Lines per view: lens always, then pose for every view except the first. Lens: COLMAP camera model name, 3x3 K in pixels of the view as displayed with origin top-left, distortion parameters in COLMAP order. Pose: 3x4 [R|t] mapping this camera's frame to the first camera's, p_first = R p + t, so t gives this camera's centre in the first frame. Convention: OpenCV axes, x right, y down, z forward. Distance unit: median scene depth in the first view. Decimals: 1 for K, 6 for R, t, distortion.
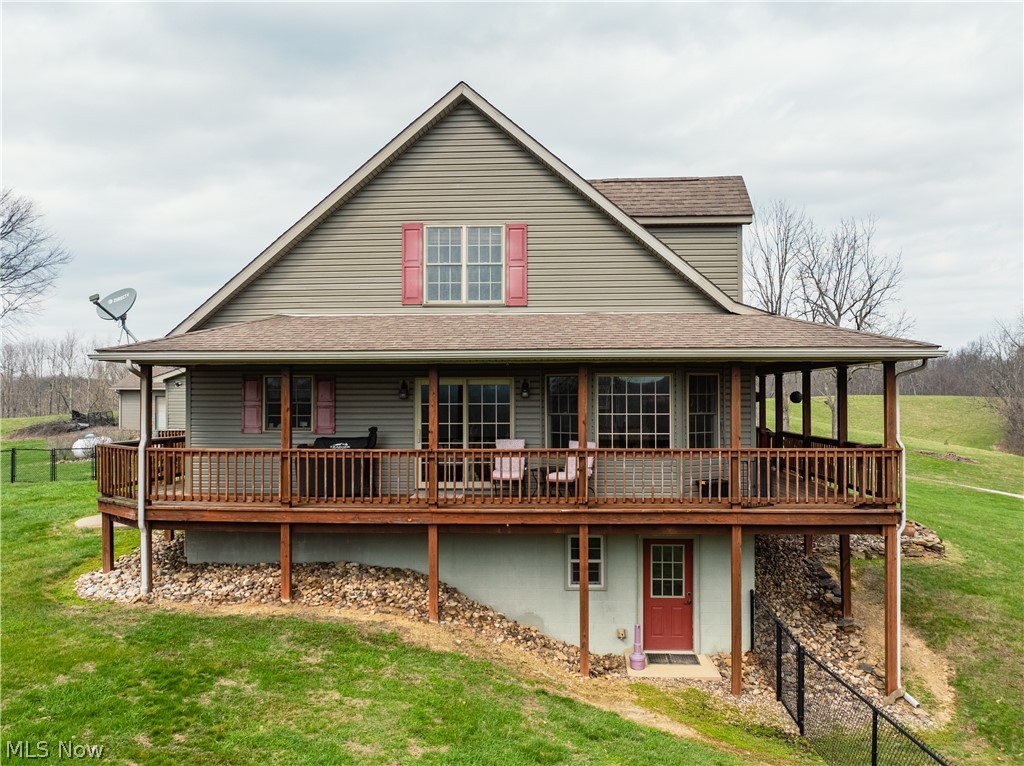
lens RADIAL K [[833.2, 0, 519.4], [0, 833.2, 382.8], [0, 0, 1]] dist [-0.056850, 0.017353]
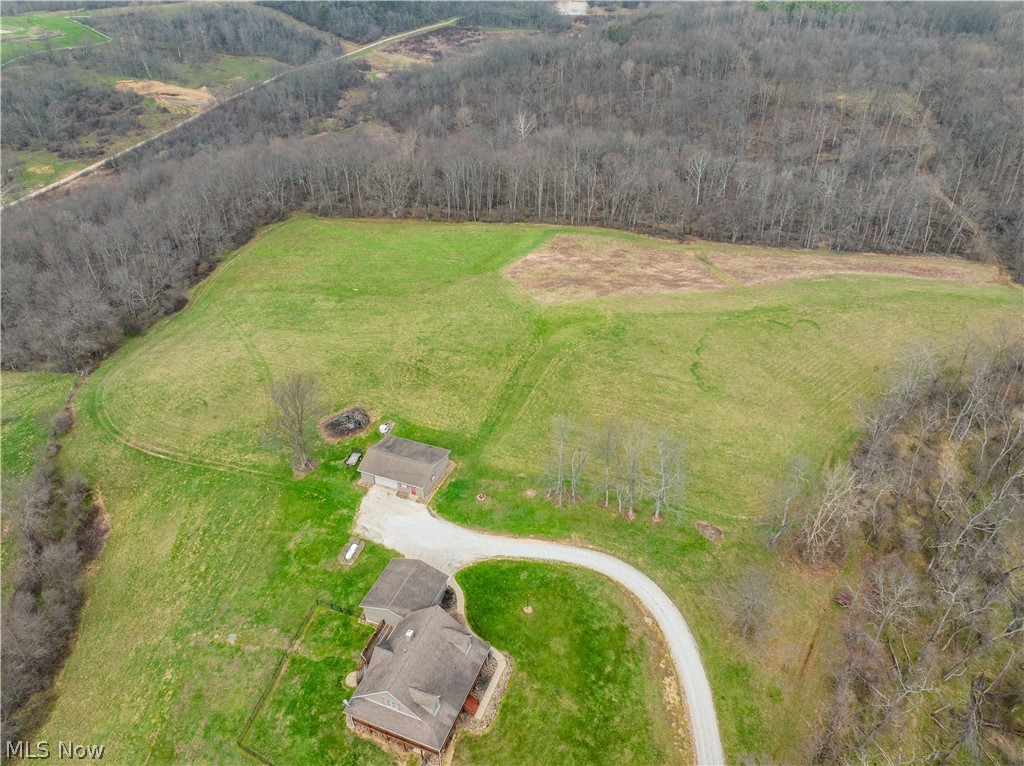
lens RADIAL K [[726.5, 0, 508.1], [0, 726.5, 386.3], [0, 0, 1]] dist [-0.054420, 0.019136]
pose [[0.948505, 0.169258, -0.267752, 1.958349], [0.017812, 0.815437, 0.578572, -5.600161], [0.316262, -0.553547, 0.770431, -1.765045]]
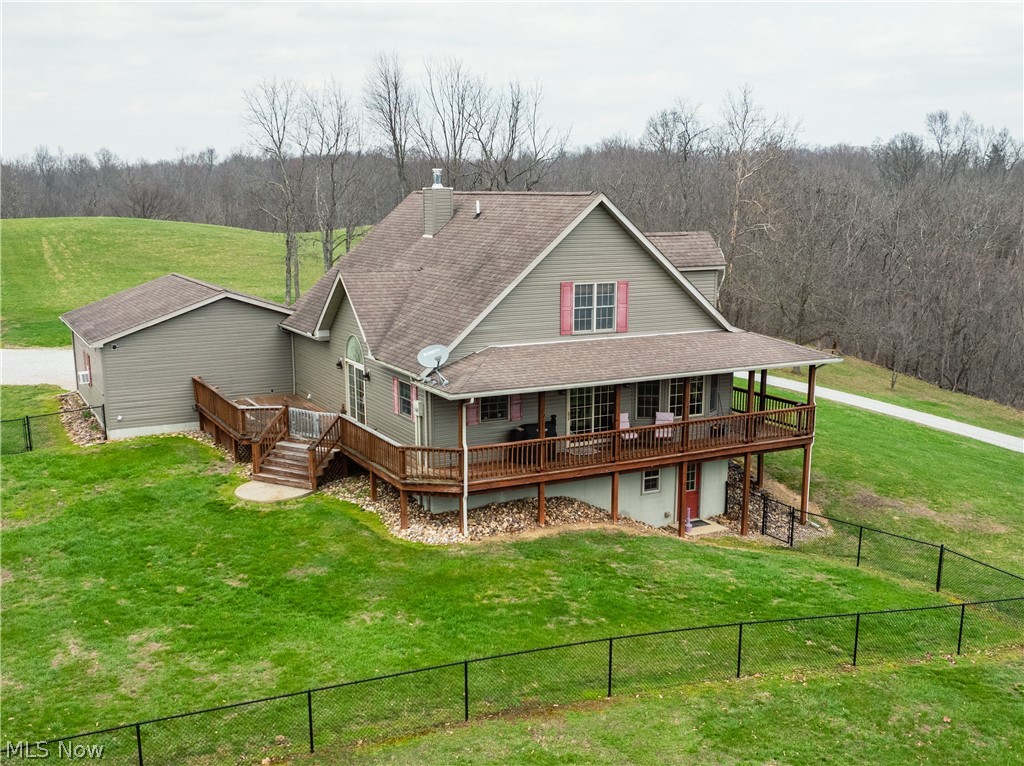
lens RADIAL K [[1107.2, 0, 526.1], [0, 1107.2, 460.5], [0, 0, 1]] dist [-0.036405, 0.000000]
pose [[0.849821, -0.124725, 0.512101, -1.305747], [-0.011567, 0.966951, 0.254701, -0.398948], [-0.526944, -0.222374, 0.820293, -0.737382]]
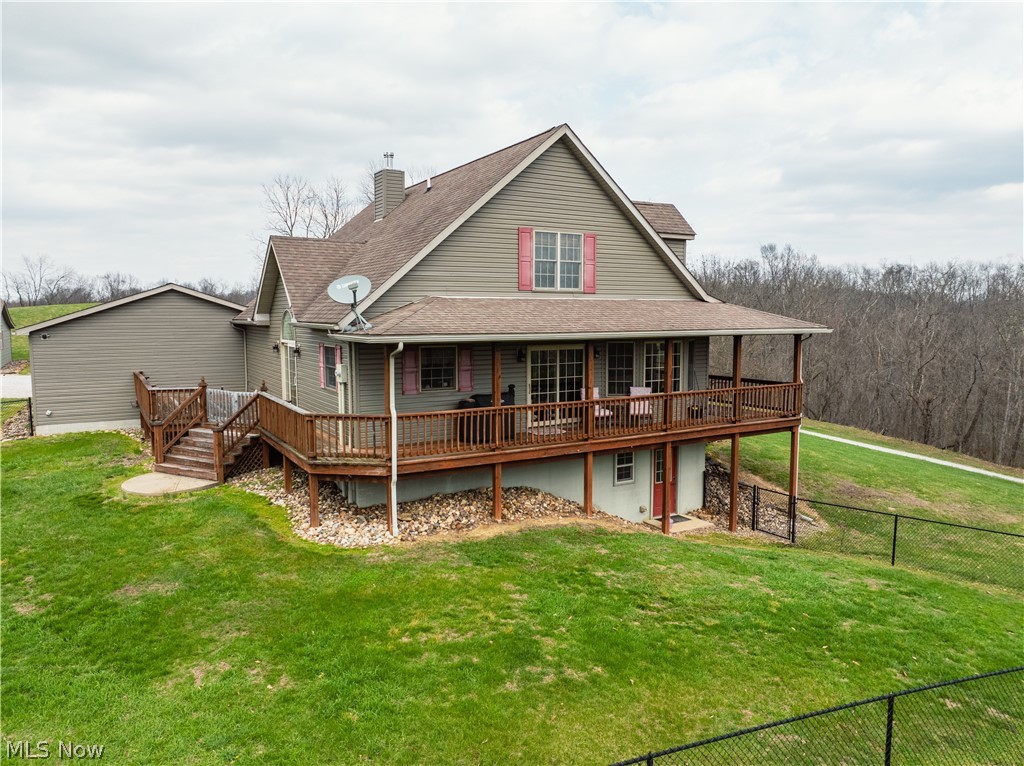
lens RADIAL K [[726.5, 0, 519.3], [0, 726.5, 382.6], [0, 0, 1]] dist [-0.054420, 0.019136]
pose [[0.828602, -0.052379, 0.557382, -0.794082], [-0.009500, 0.994155, 0.107546, -0.072521], [-0.559757, -0.094408, 0.823261, 0.041500]]
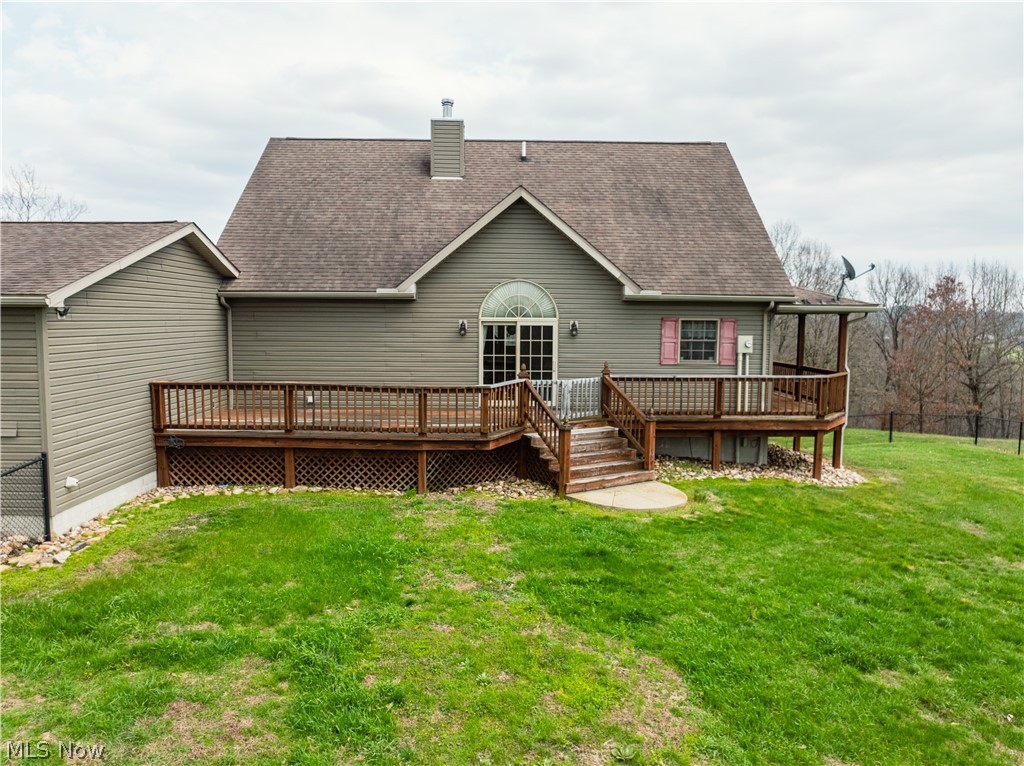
lens RADIAL K [[726.5, 0, 516.3], [0, 726.5, 383.8], [0, 0, 1]] dist [-0.054420, 0.019136]
pose [[-0.084154, -0.086605, 0.992682, -1.498515], [-0.023645, 0.996109, 0.084899, 0.005657], [-0.996172, -0.016327, -0.085874, 1.514526]]
